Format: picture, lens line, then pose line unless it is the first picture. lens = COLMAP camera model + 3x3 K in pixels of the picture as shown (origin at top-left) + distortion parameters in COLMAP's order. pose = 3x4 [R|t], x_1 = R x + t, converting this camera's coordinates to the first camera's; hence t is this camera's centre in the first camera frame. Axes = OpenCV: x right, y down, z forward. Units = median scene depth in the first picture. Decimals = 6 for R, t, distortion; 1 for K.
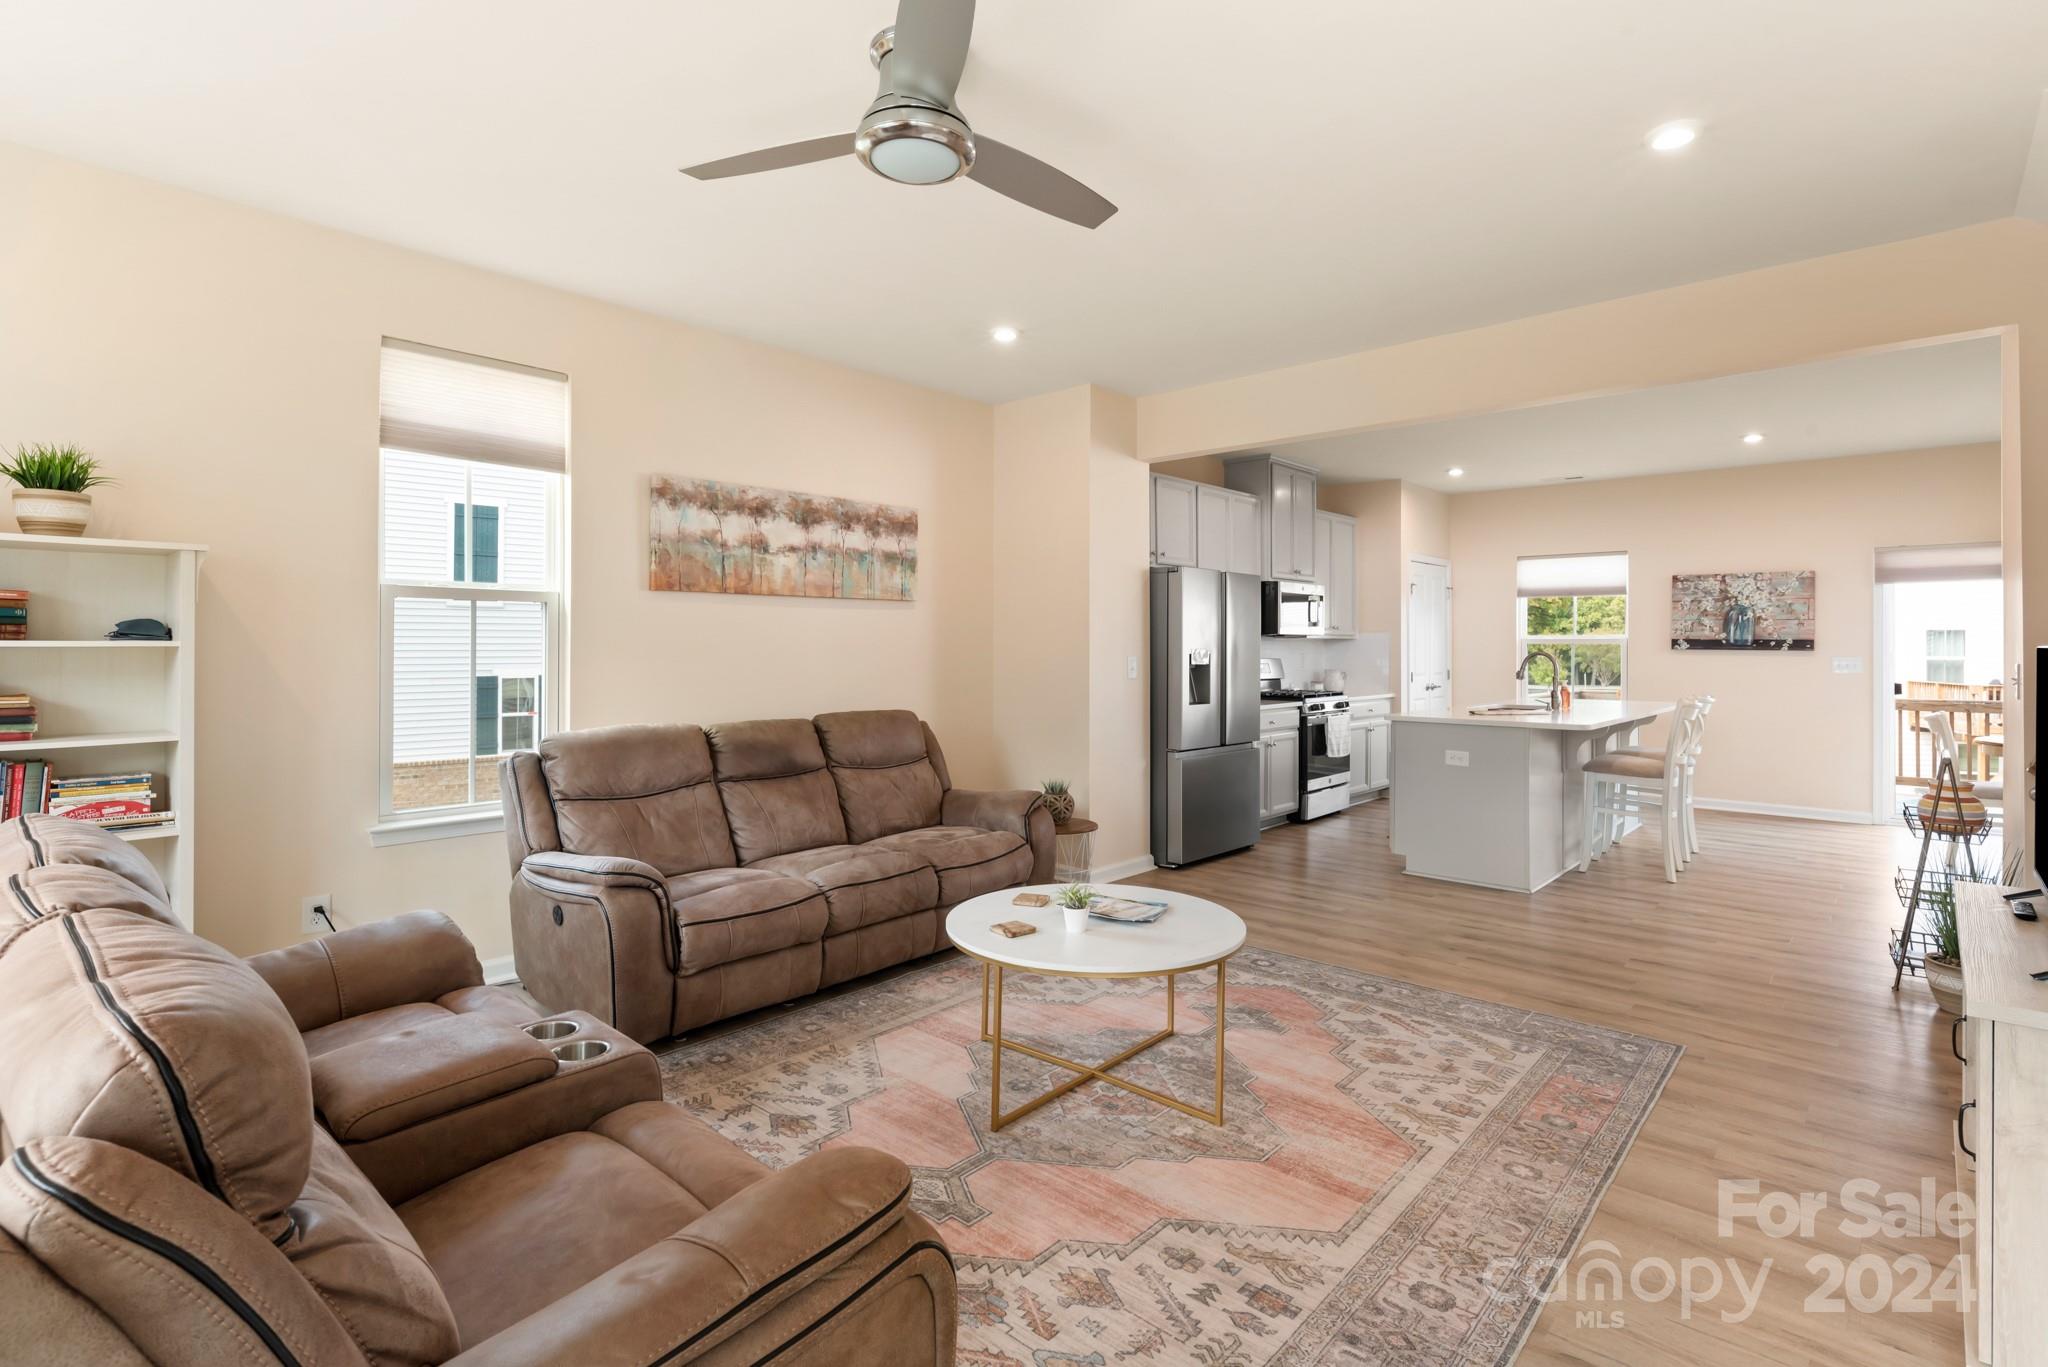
lens RADIAL K [[986.7, 0, 1024.8], [0, 986.7, 635.9], [0, 0, 1]] dist [0.001010, -0.002092]
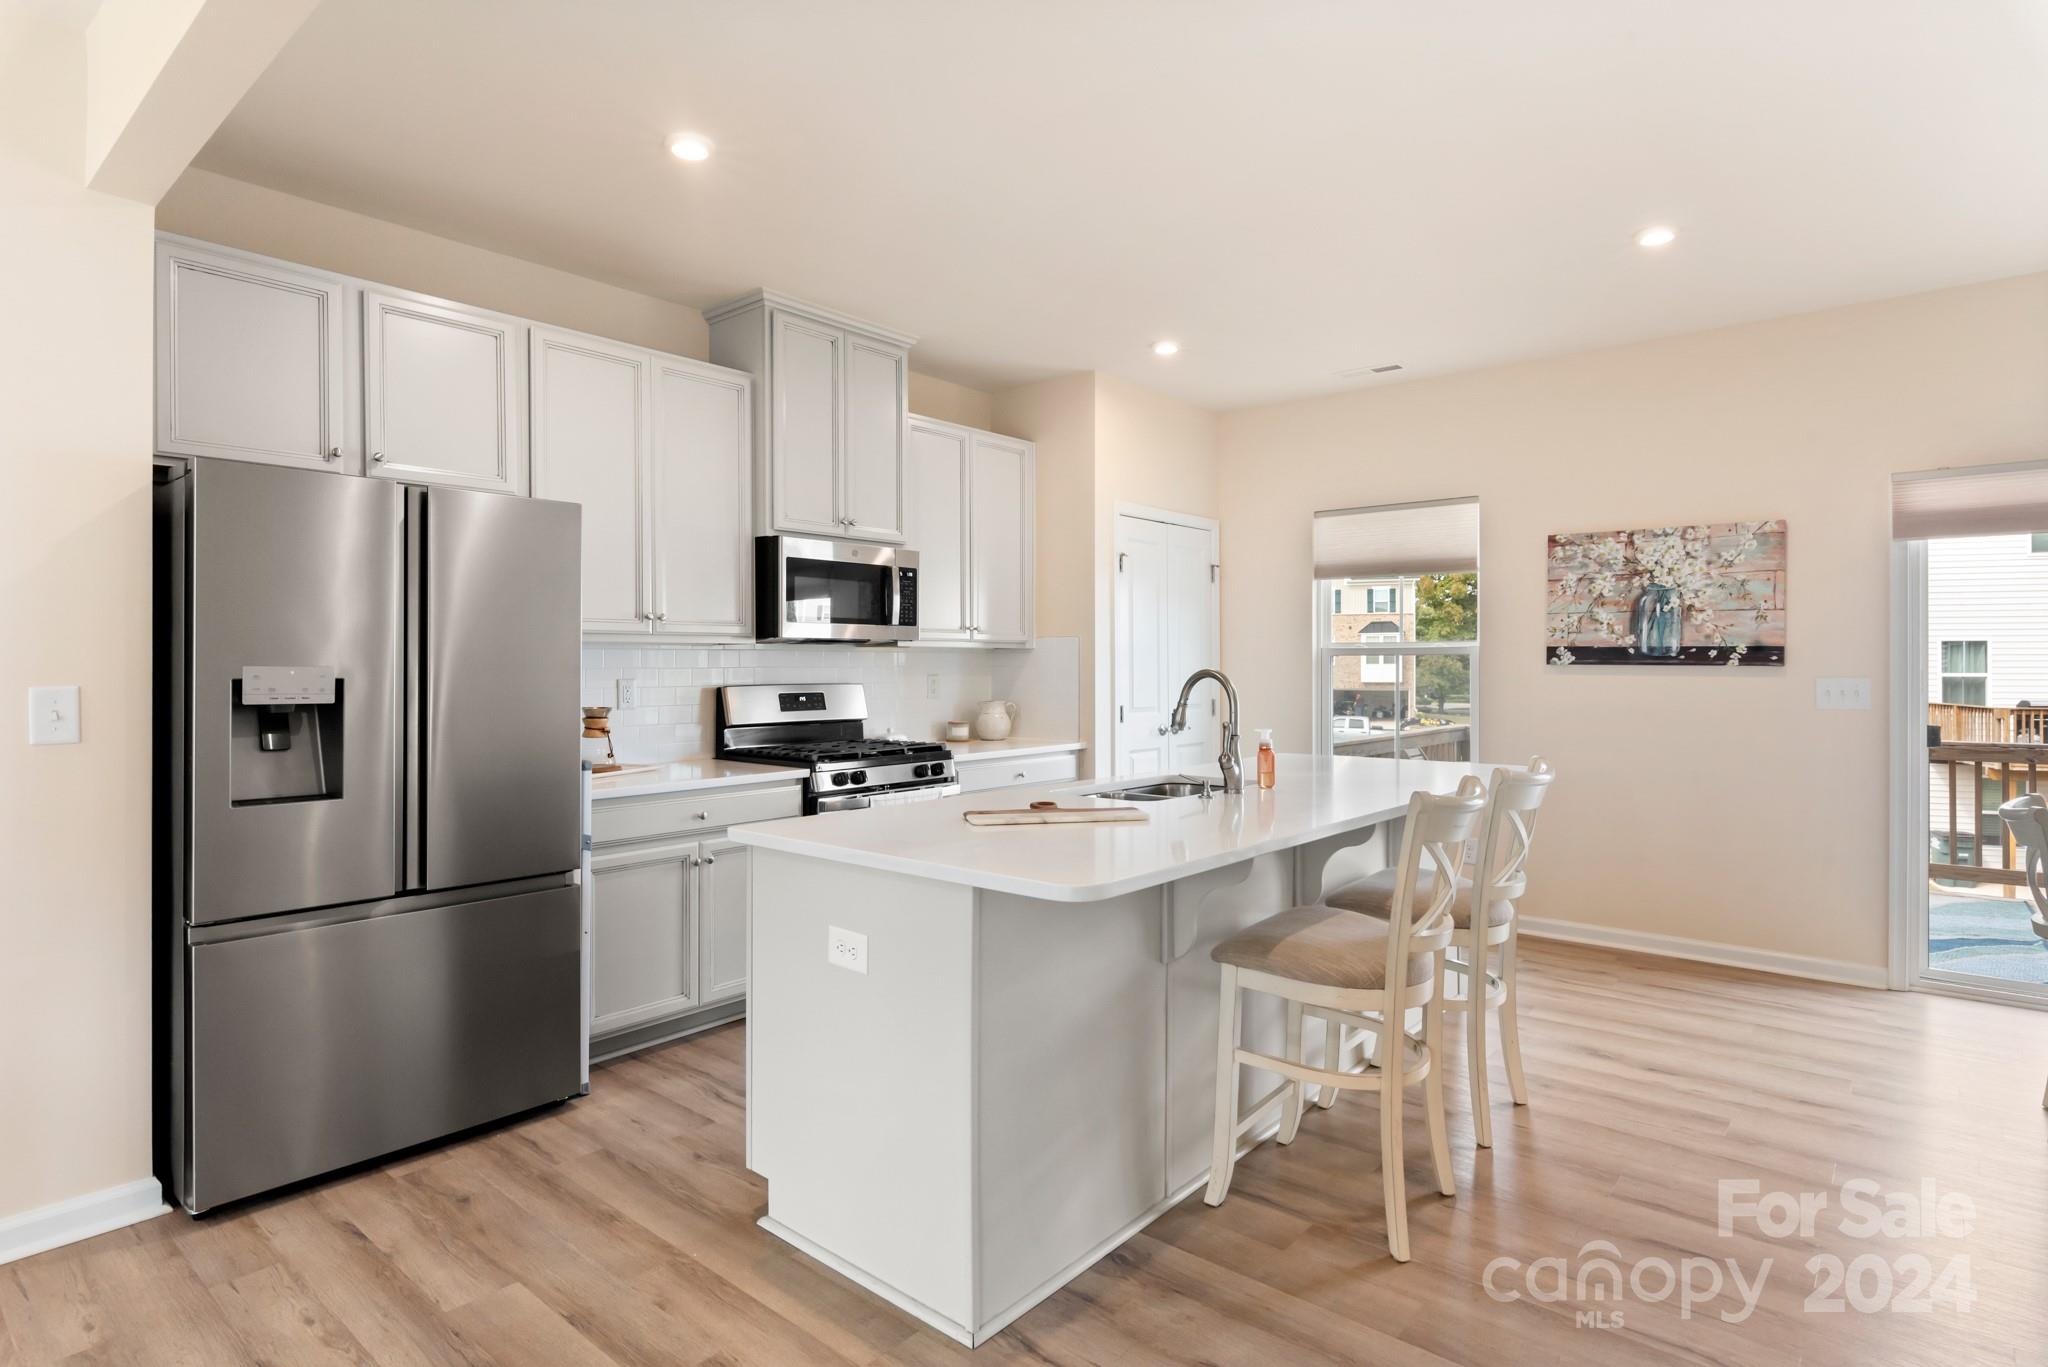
lens RADIAL K [[1058.8, 0, 1021.7], [0, 1058.8, 657.5], [0, 0, 1]] dist [-0.004076, -0.002104]
pose [[0.999390, -0.002790, 0.034812, 0.759249], [0.002729, 0.999995, 0.001810, 0.017112], [-0.034816, -0.001714, 0.999392, 0.914524]]
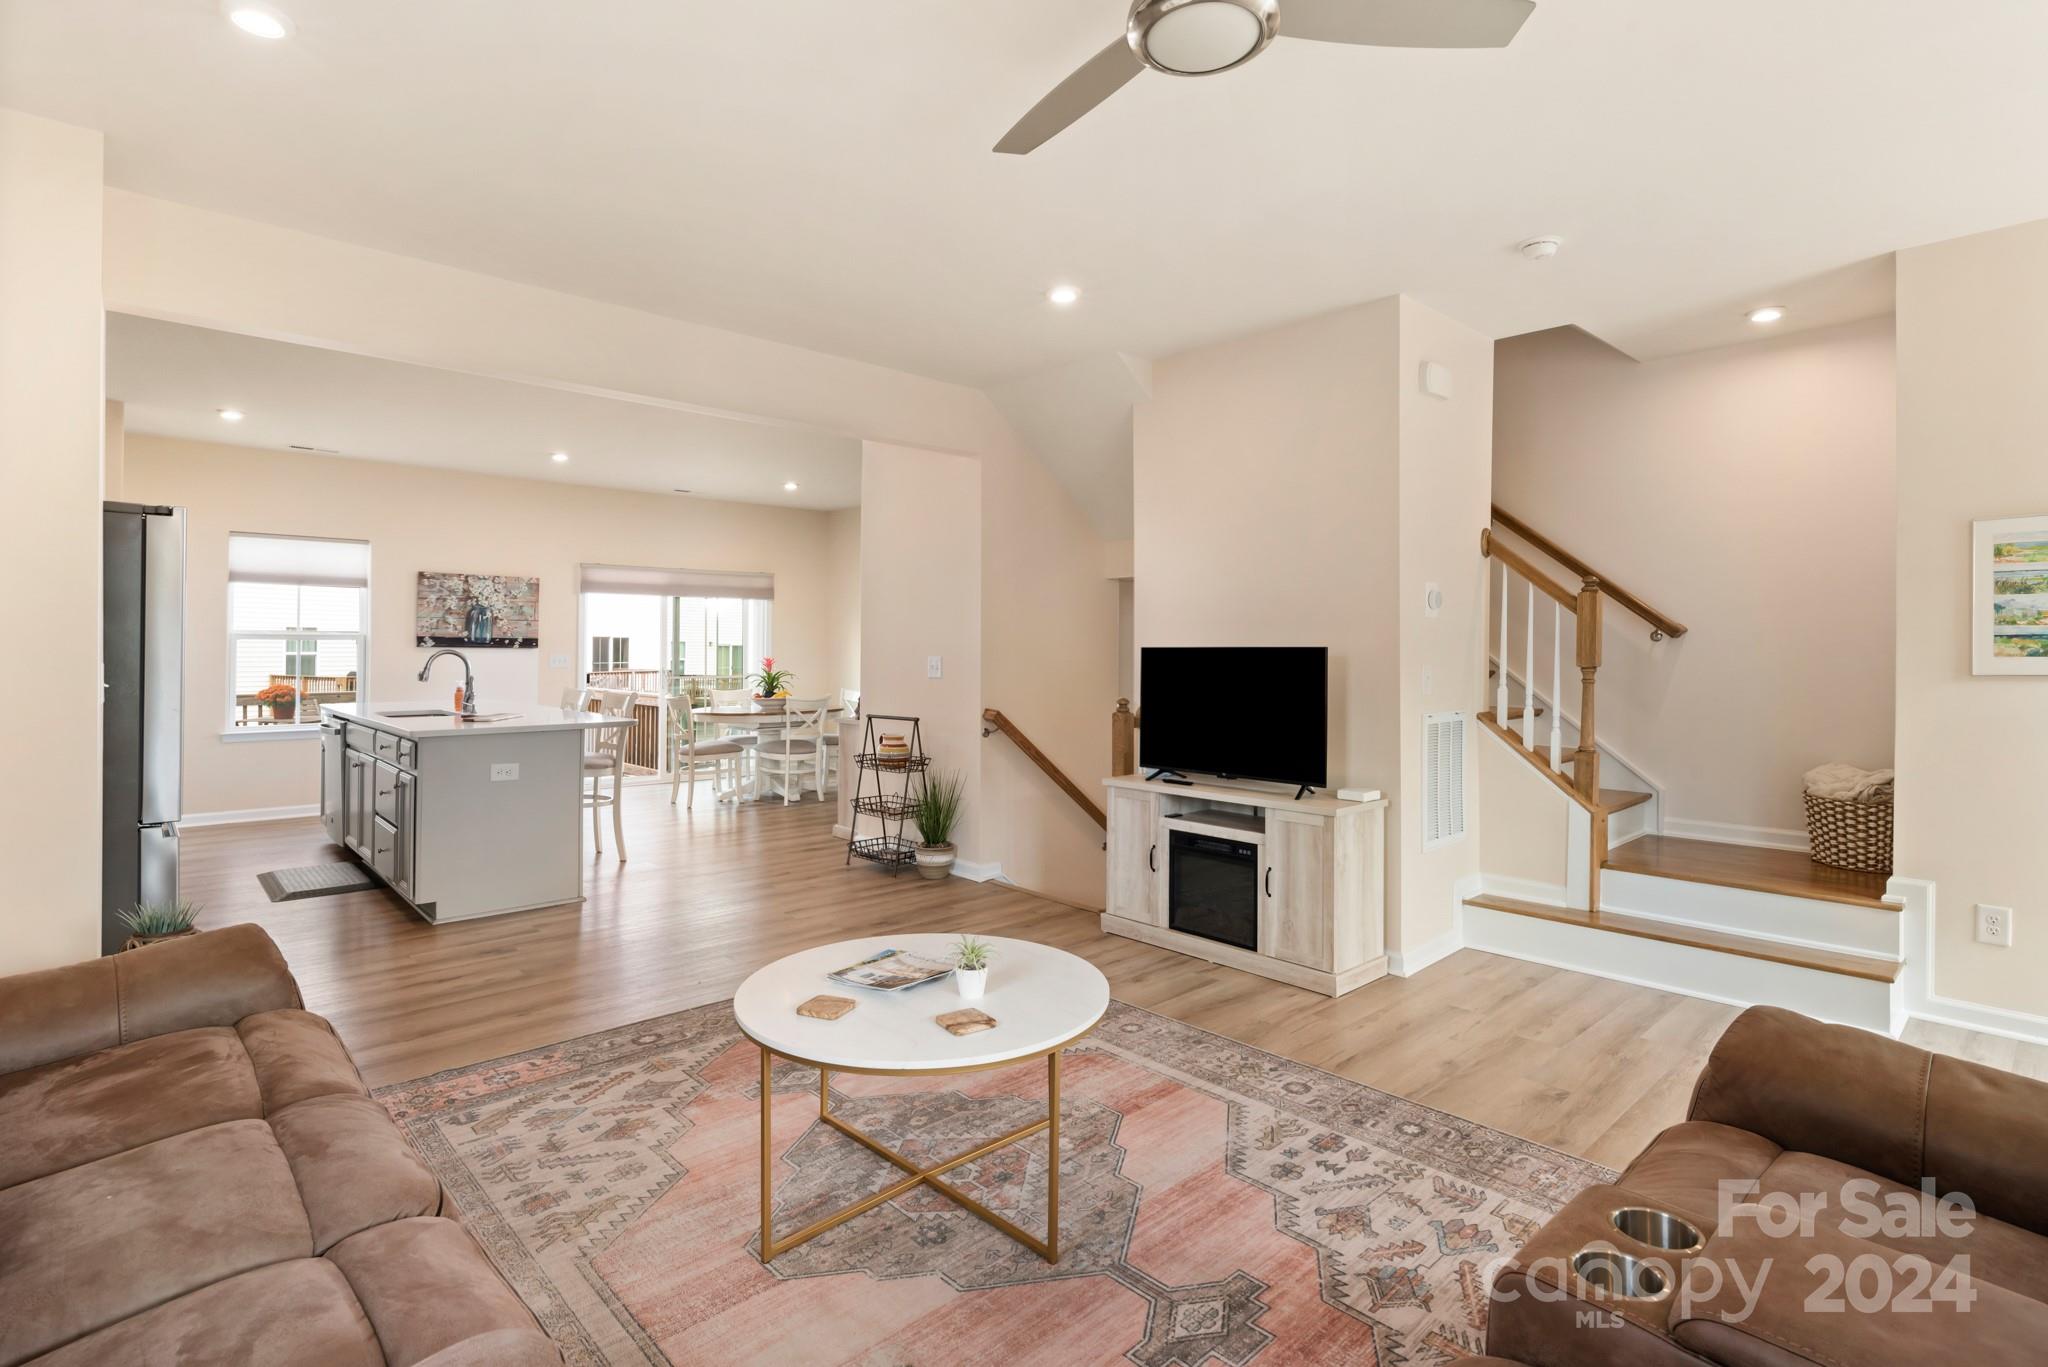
lens RADIAL K [[986.7, 0, 1026.8], [0, 986.7, 644.0], [0, 0, 1]] dist [0.001010, -0.002092]
pose [[0.088633, 0.001055, 0.996064, -0.610451], [-0.013243, 0.999912, 0.000120, 0.005528], [-0.995976, -0.013201, 0.088639, 0.713957]]
